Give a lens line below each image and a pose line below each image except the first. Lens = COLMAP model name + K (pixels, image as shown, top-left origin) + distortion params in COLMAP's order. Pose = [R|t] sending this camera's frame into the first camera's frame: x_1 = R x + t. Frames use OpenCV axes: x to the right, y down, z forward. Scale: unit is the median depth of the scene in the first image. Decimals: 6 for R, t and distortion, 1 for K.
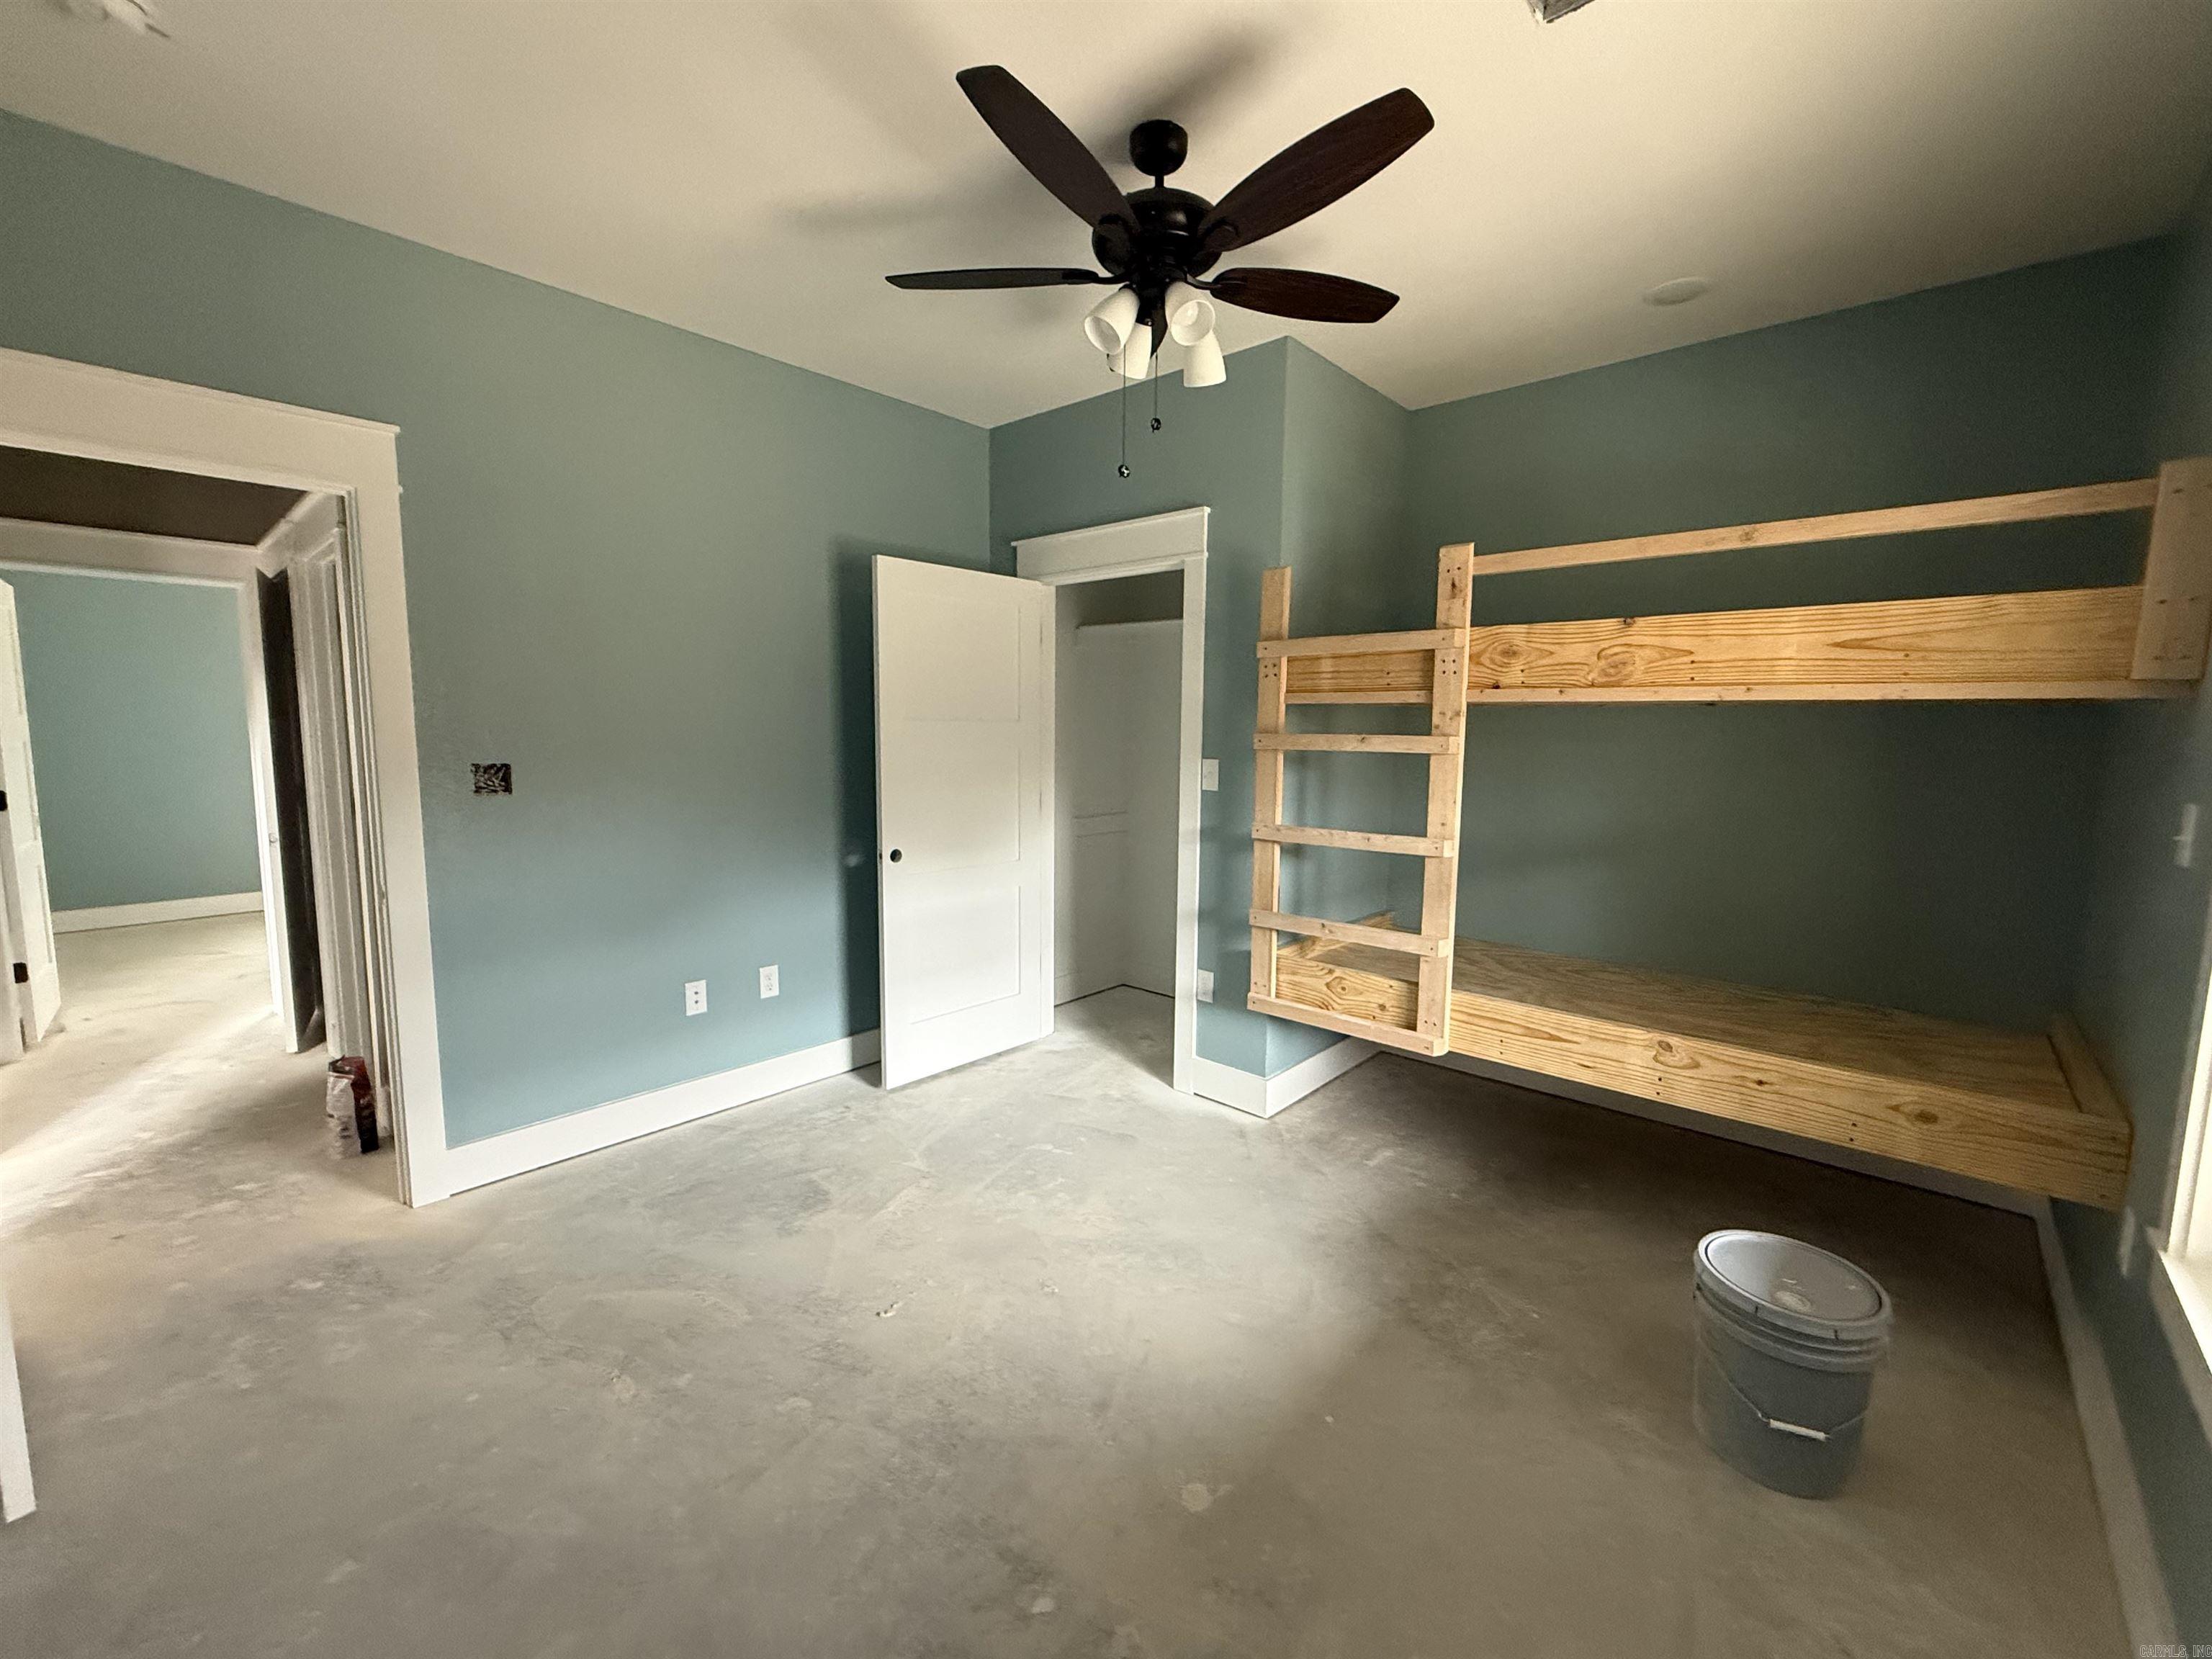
lens RADIAL K [[877.7, 0, 1106.0], [0, 877.7, 829.5], [0, 0, 1]] dist [-0.001703, 0.000105]
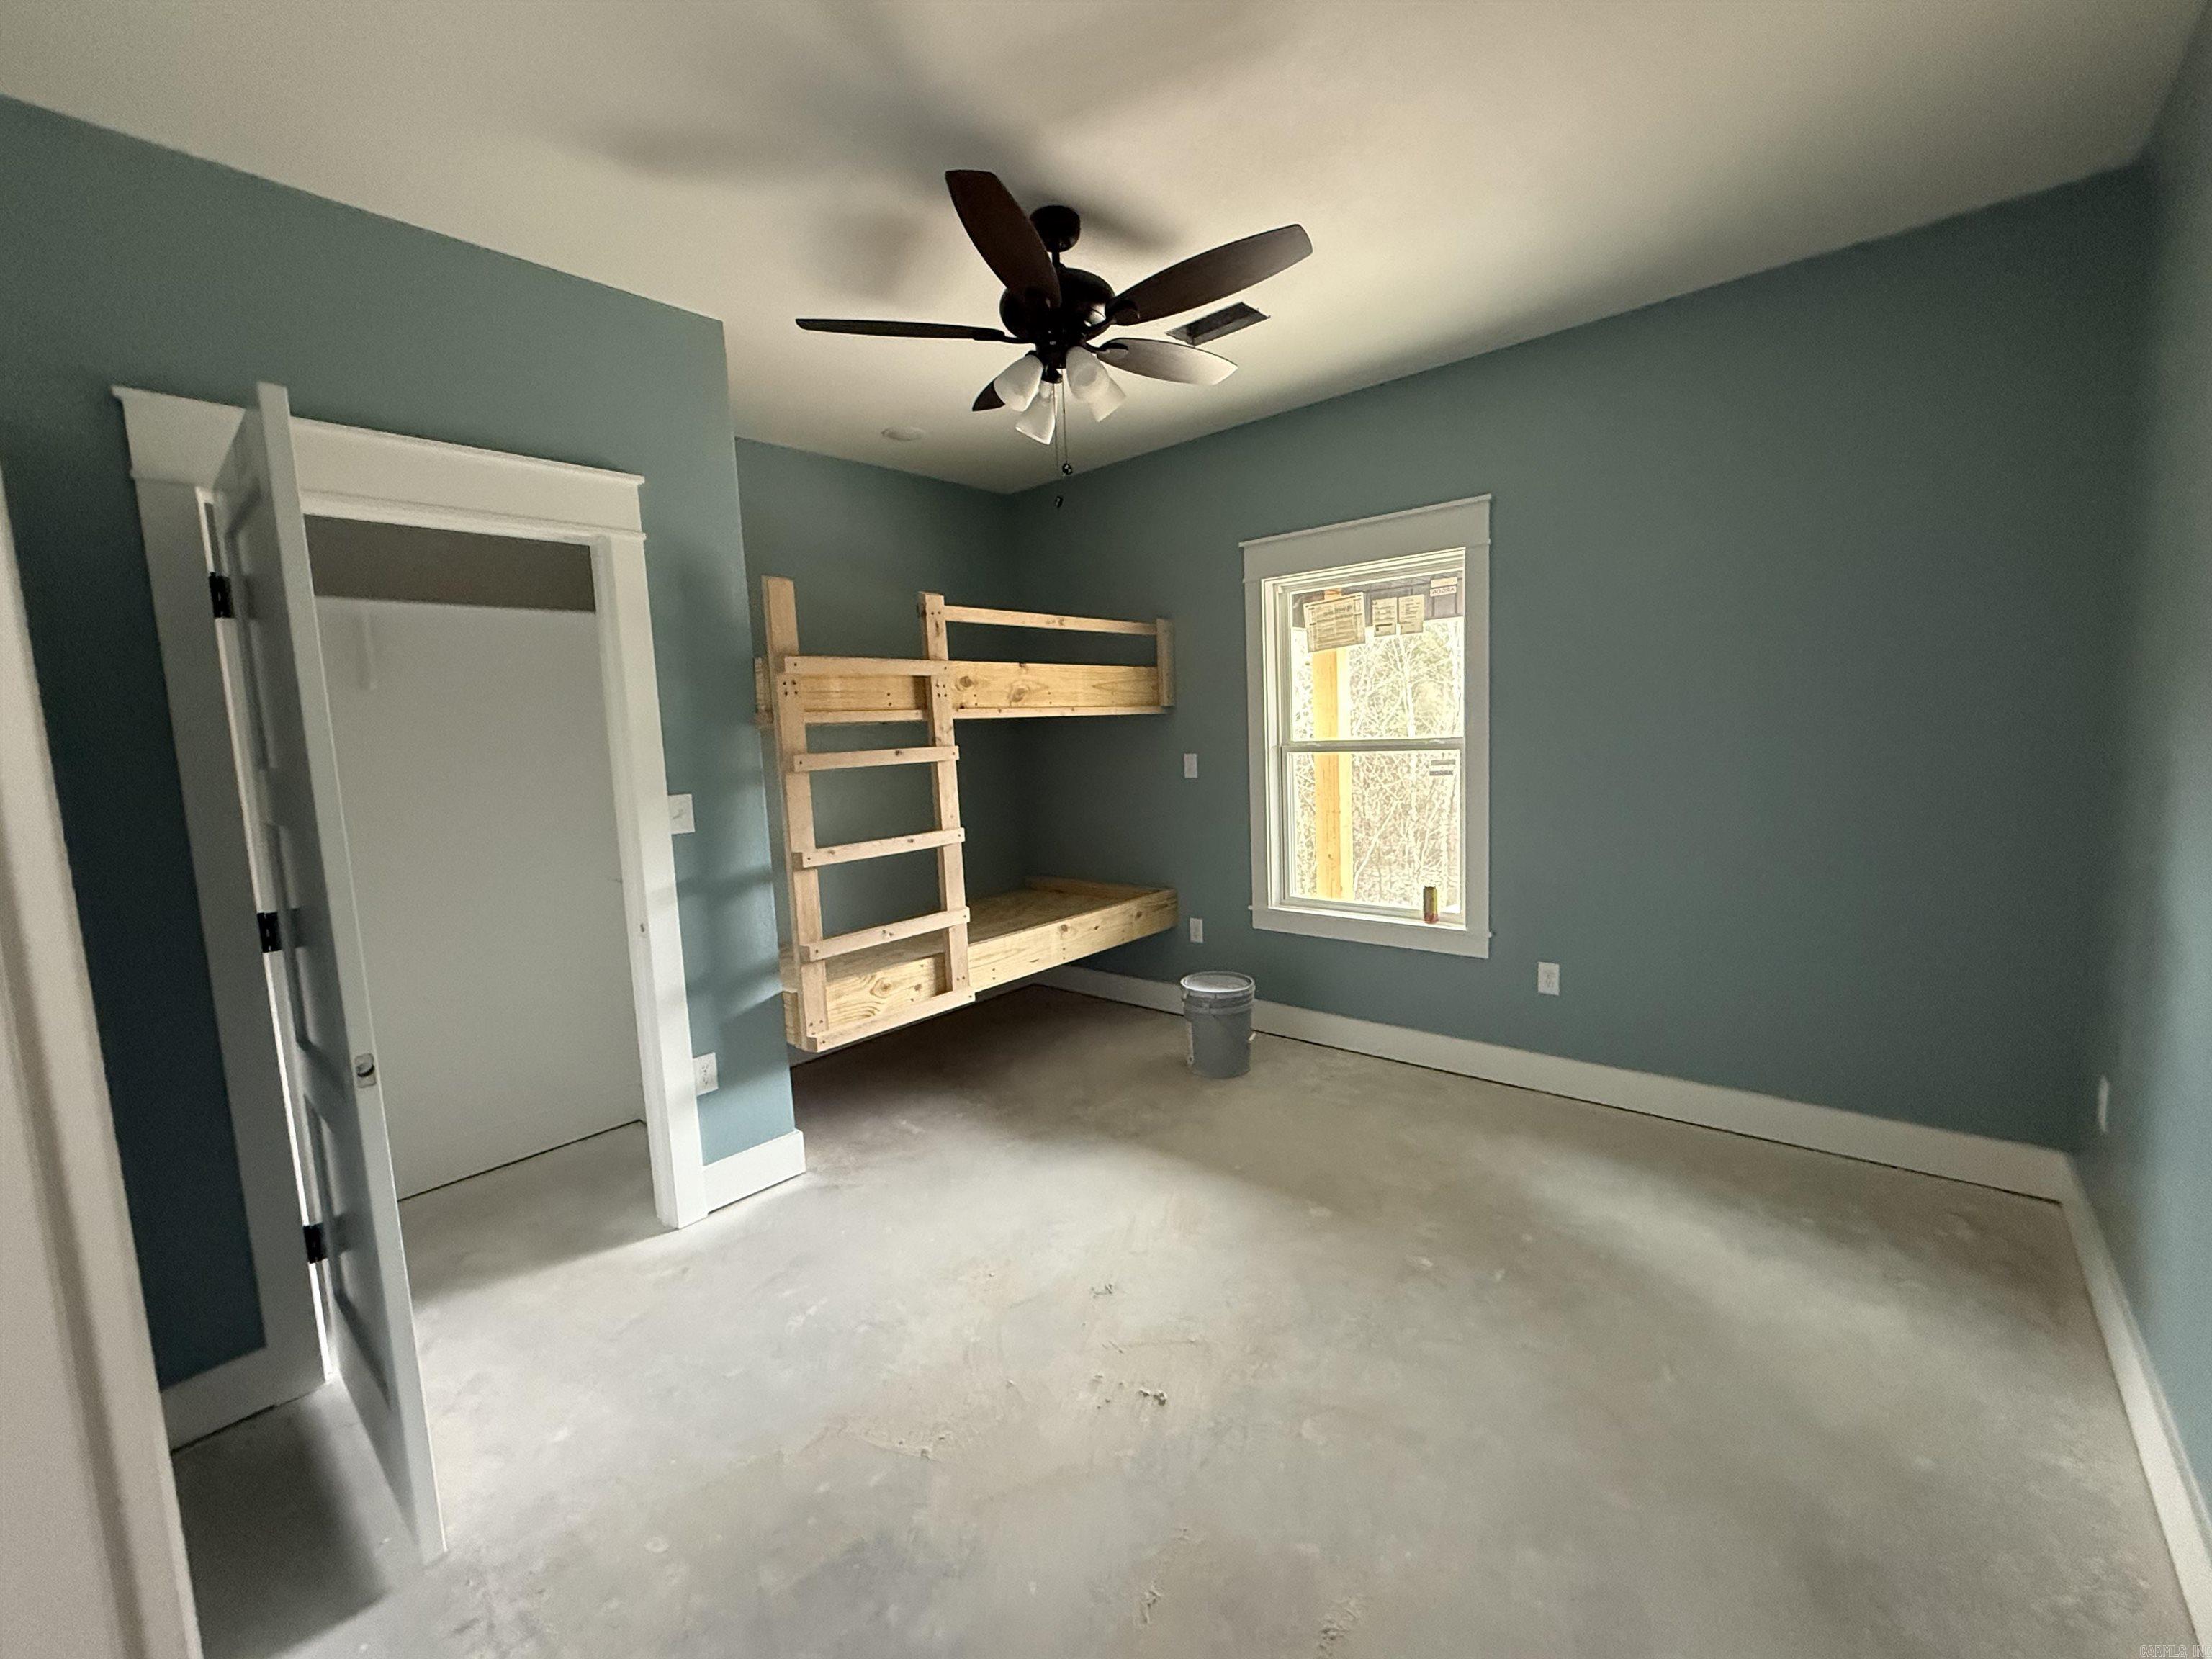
lens RADIAL K [[906.0, 0, 1063.4], [0, 906.0, 844.3], [0, 0, 1]] dist [-0.000313, 0.000014]
pose [[0.026311, -0.132495, 0.990834, -0.879074], [0.168062, 0.977656, 0.126270, -0.102410], [-0.985425, 0.163199, 0.047991, 0.778604]]
